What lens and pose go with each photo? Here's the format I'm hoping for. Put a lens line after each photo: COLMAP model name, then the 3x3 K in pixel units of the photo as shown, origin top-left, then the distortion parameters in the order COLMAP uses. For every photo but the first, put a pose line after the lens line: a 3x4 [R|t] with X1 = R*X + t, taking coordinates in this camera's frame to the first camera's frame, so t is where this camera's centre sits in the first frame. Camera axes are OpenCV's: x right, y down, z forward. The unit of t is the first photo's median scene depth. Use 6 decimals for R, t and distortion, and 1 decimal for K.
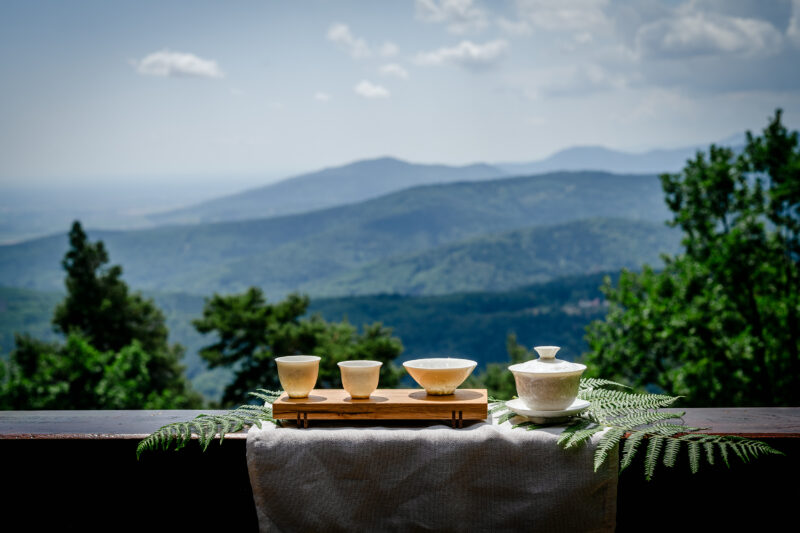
lens RADIAL K [[1168.1, 0, 401.3], [0, 1168.1, 264.0], [0, 0, 1]] dist [-0.039402, 0.000000]
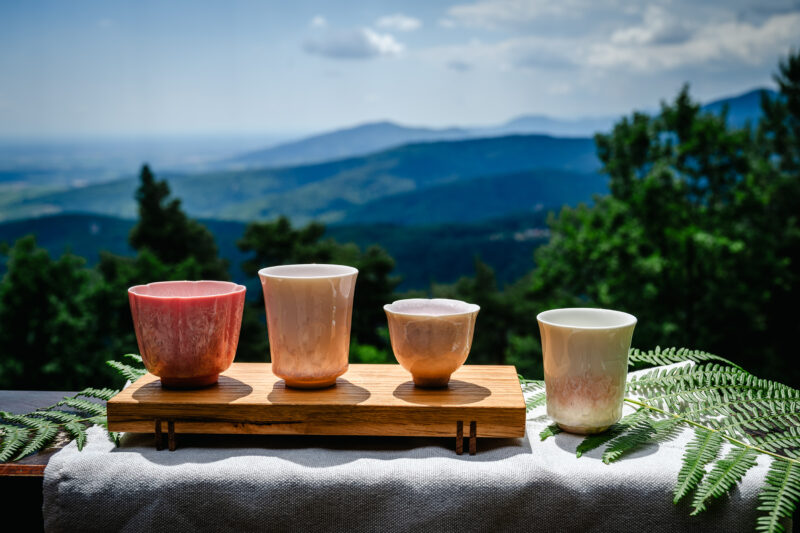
lens RADIAL K [[844.7, 0, 425.9], [0, 844.7, 259.4], [0, 0, 1]] dist [0.031241, 0.000000]
pose [[0.999259, 0.011382, 0.036768, 0.003271], [-0.013830, 0.997655, 0.067029, 0.006442], [-0.035919, -0.067488, 0.997073, 0.133664]]
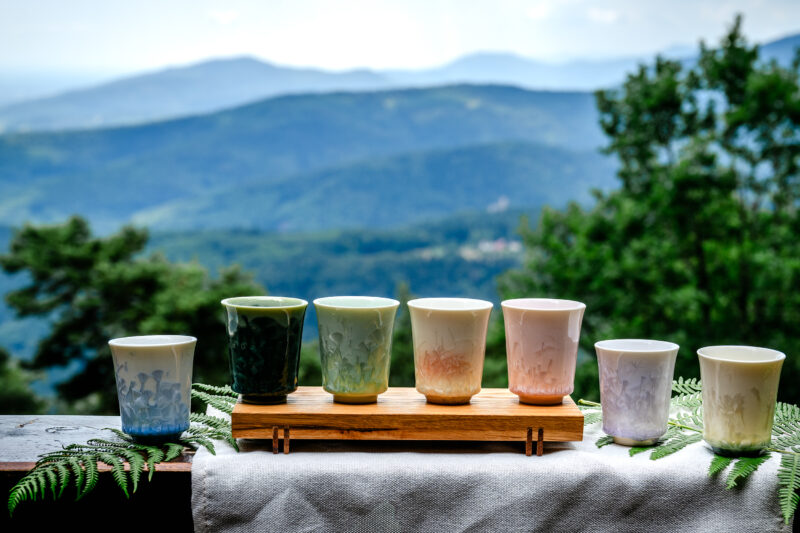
lens RADIAL K [[1361.3, 0, 397.1], [0, 1361.3, 267.2], [0, 0, 1]] dist [-0.008395, 0.000000]
pose [[0.991890, 0.021454, 0.125277, -0.024615], [-0.028118, 0.998268, 0.051671, 0.001179], [-0.123951, -0.054774, 0.990775, 0.062683]]
